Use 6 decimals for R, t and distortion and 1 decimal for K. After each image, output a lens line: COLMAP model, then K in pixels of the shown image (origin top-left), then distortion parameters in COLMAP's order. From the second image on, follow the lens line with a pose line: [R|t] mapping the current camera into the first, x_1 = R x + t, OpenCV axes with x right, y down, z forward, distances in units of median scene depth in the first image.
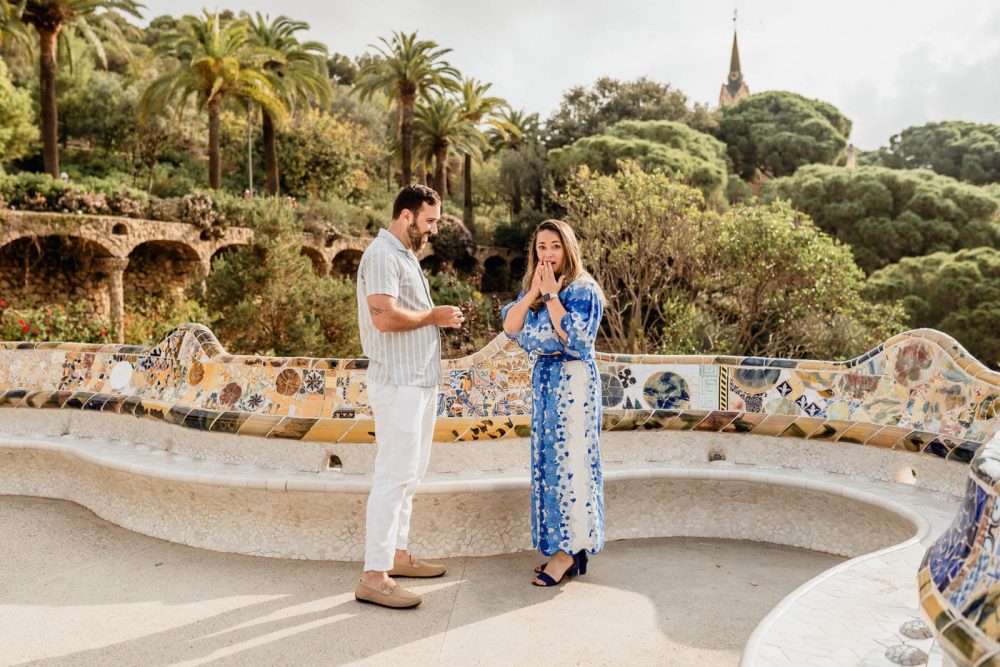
lens RADIAL K [[1190.2, 0, 519.4], [0, 1190.2, 391.7], [0, 0, 1]] dist [0.000009, 0.023972]
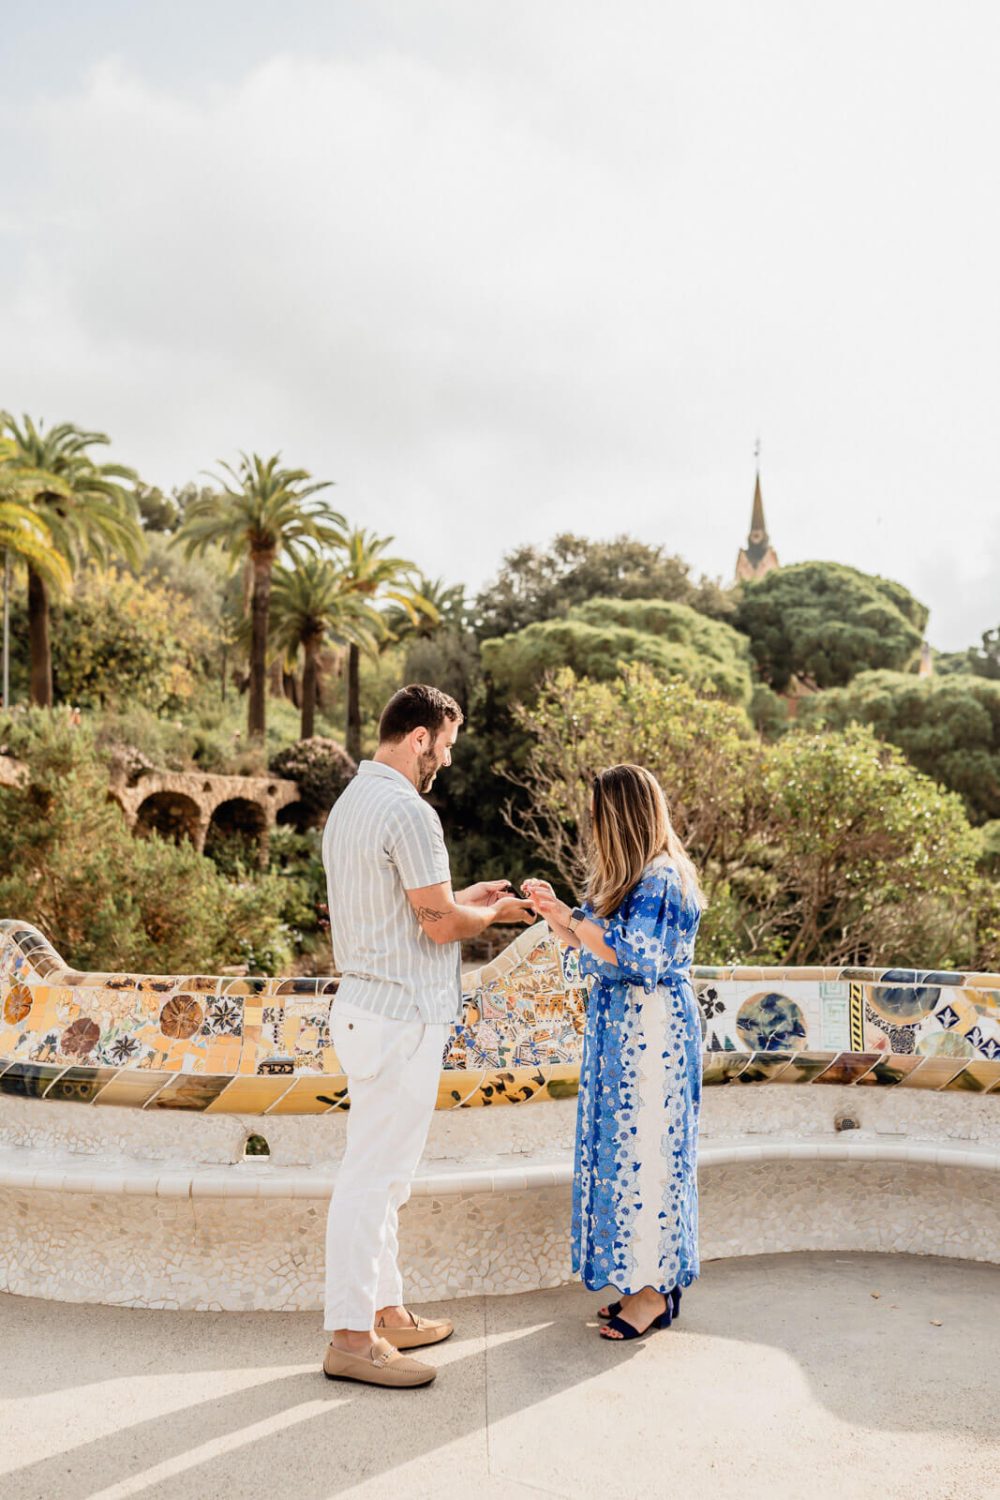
lens RADIAL K [[1889.6, 0, 387.8], [0, 1889.6, 811.0], [0, 0, 1]] dist [0.002927, -0.031048]
pose [[0.985729, 0.004798, 0.168274, -0.216921], [0.010685, 0.995795, -0.090987, -0.020364], [-0.168003, 0.091487, 0.981532, 0.012859]]
